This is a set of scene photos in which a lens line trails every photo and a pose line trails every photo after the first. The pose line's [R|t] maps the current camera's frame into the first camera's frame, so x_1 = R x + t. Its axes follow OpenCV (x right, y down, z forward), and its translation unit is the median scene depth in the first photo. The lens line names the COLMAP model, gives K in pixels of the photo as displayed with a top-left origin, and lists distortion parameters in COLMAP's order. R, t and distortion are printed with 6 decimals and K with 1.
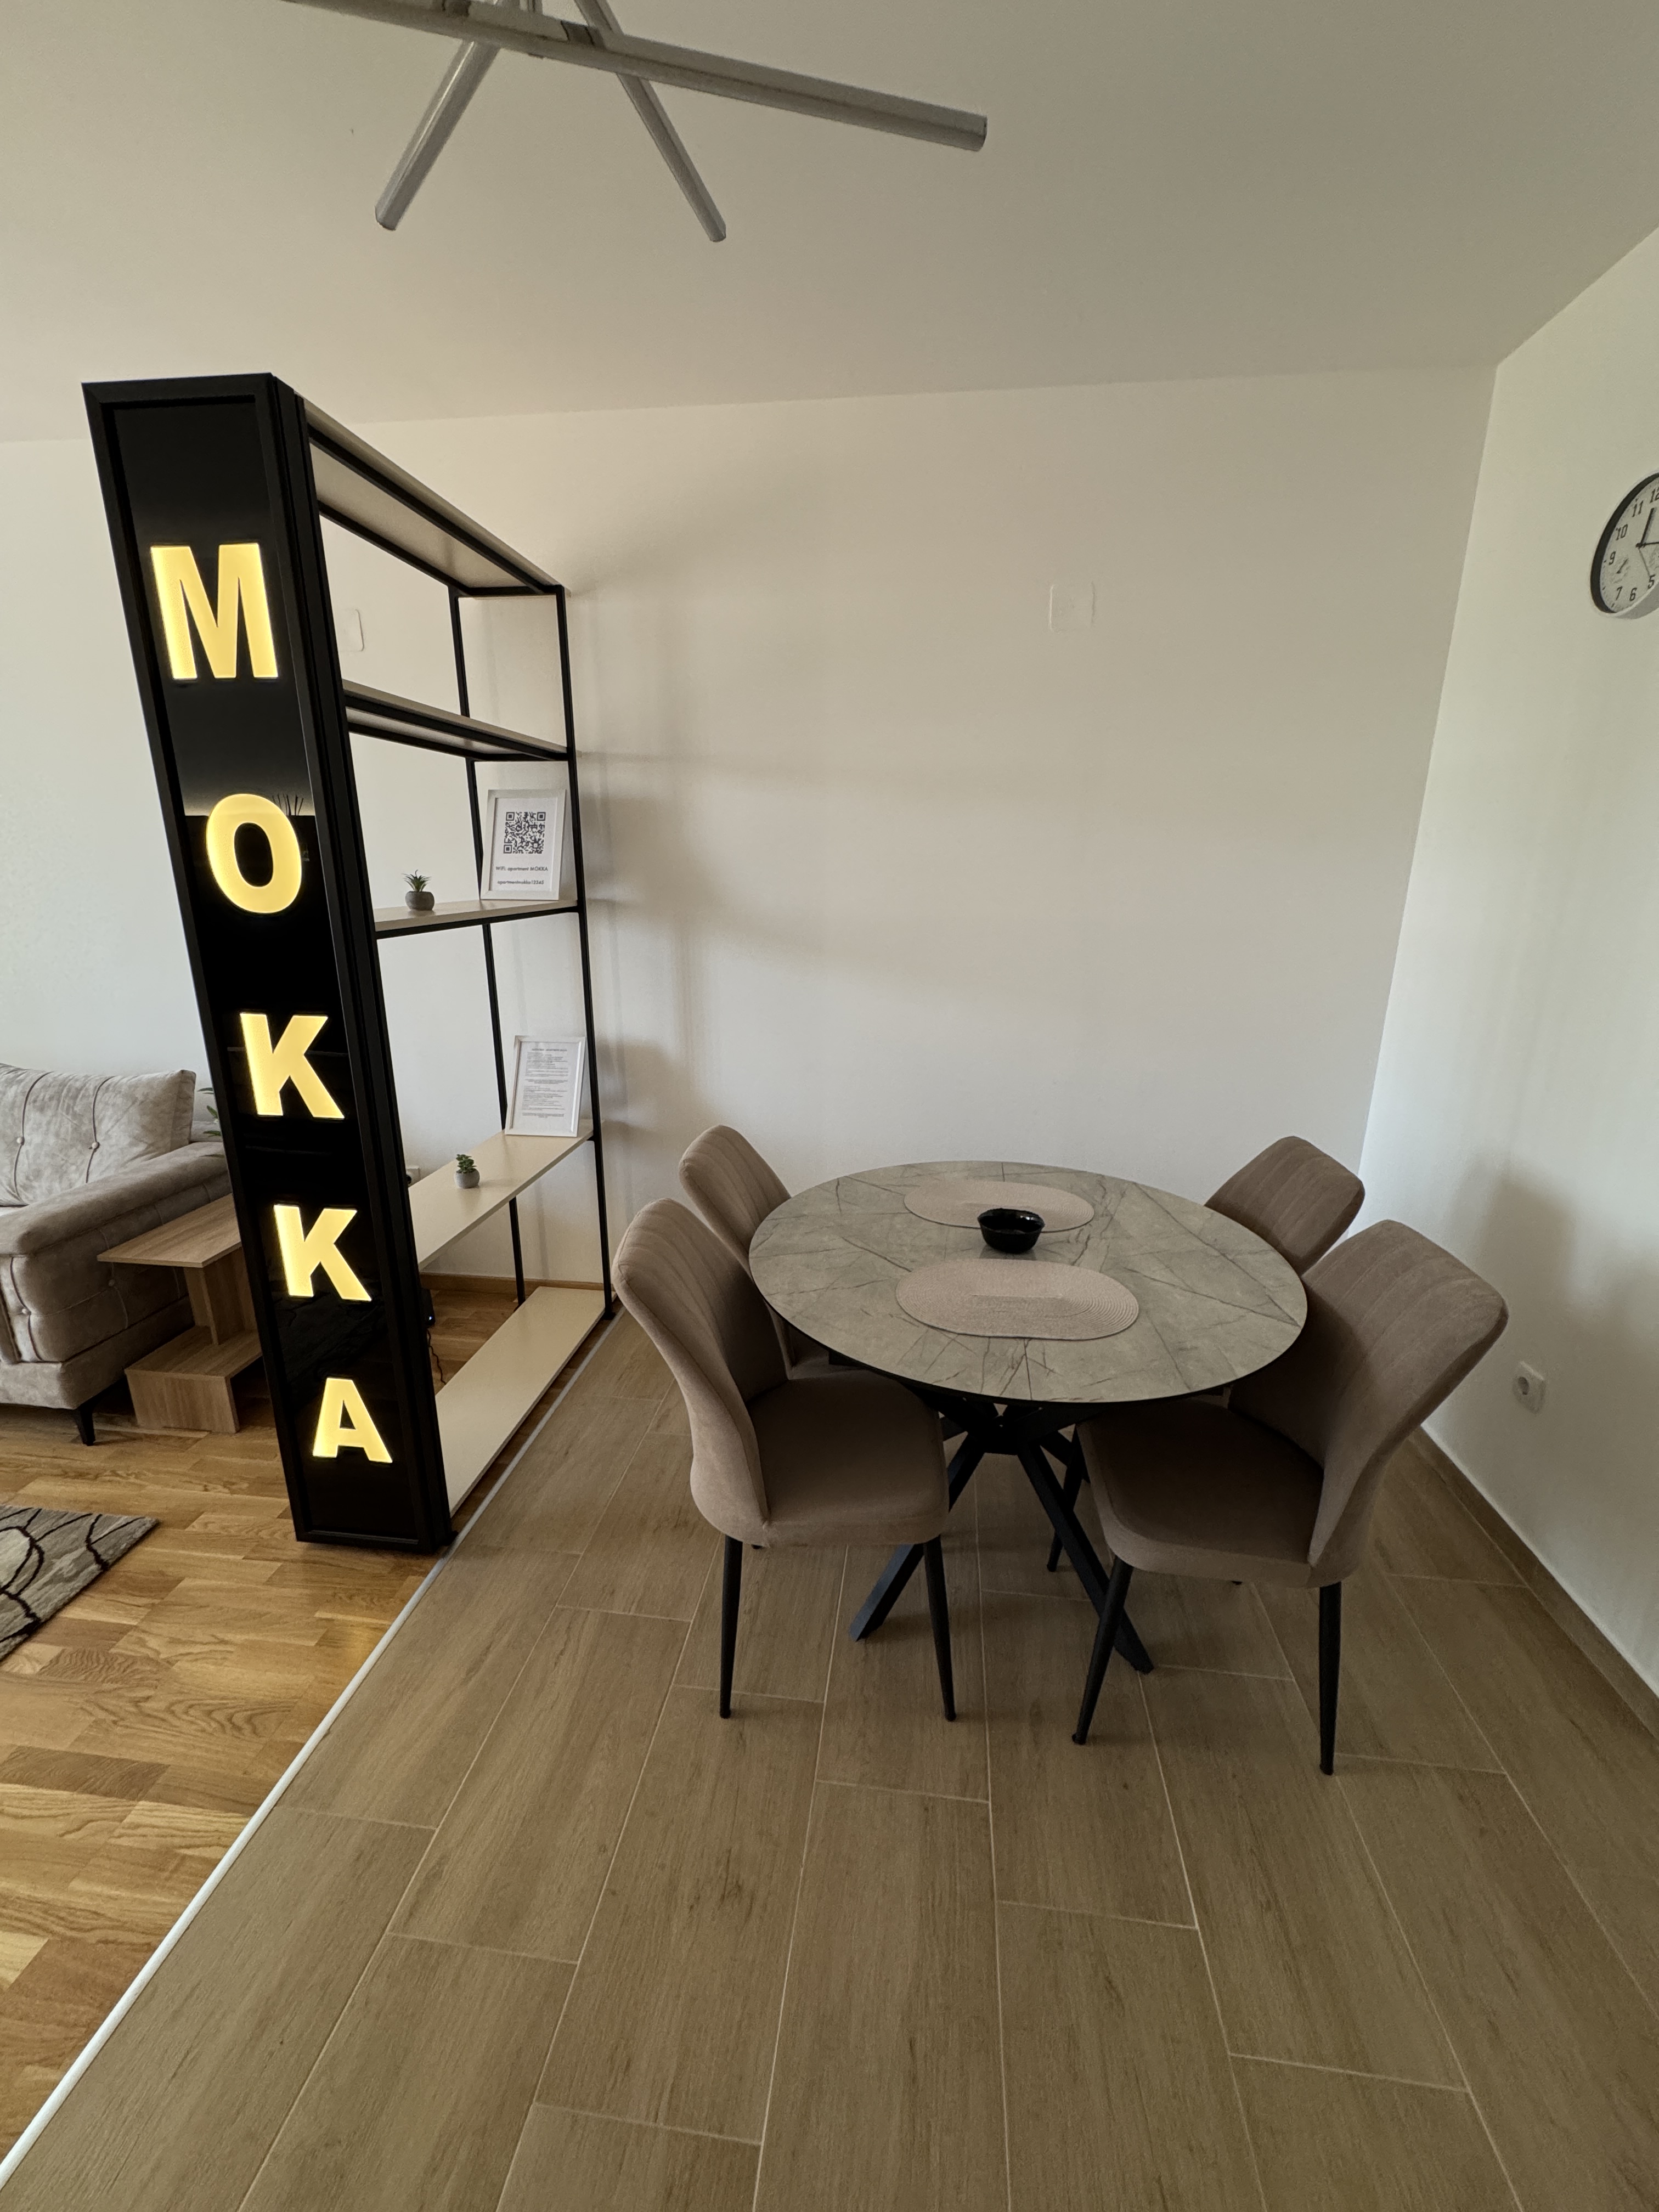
lens RADIAL K [[881.2, 0, 834.7], [0, 881.2, 1107.3], [0, 0, 1]] dist [-0.000647, 0.000131]
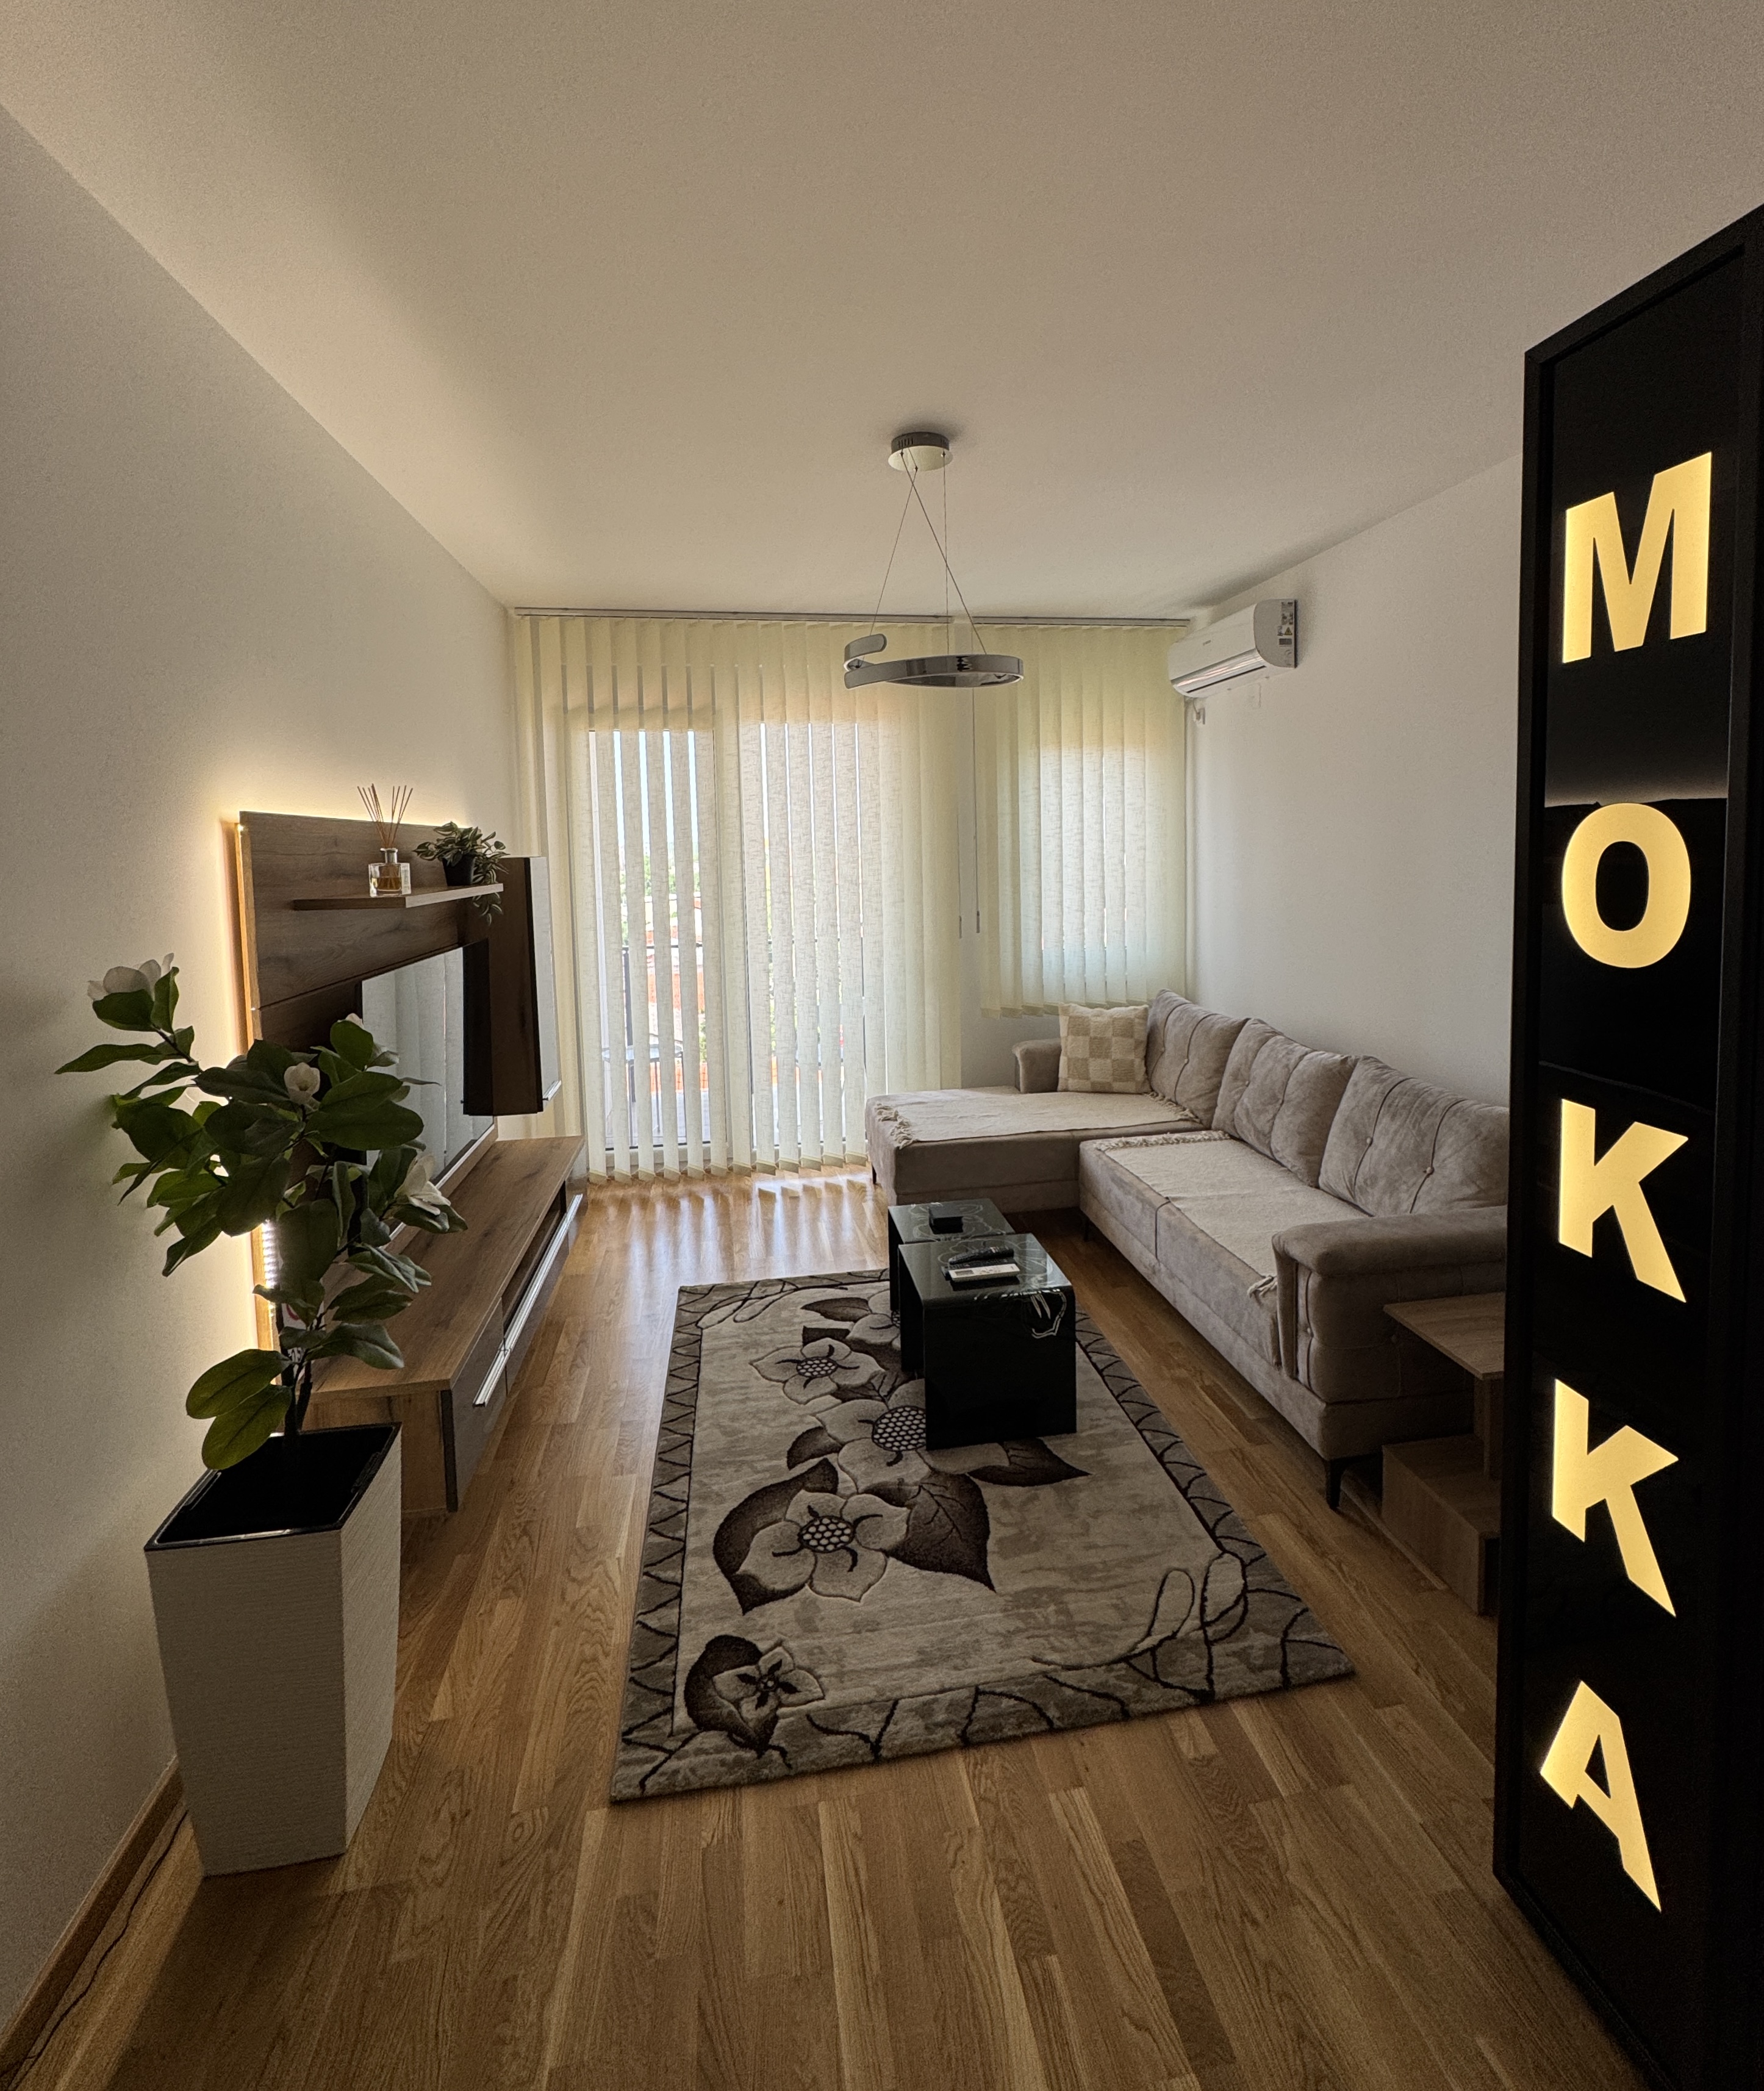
lens RADIAL K [[978.4, 0, 892.2], [0, 978.4, 907.0], [0, 0, 1]] dist [-0.001974, 0.000698]
pose [[0.278128, 0.047269, -0.959380, -0.064177], [-0.236849, 0.971324, -0.020806, -0.095370], [0.930885, 0.233015, 0.281348, 0.204075]]
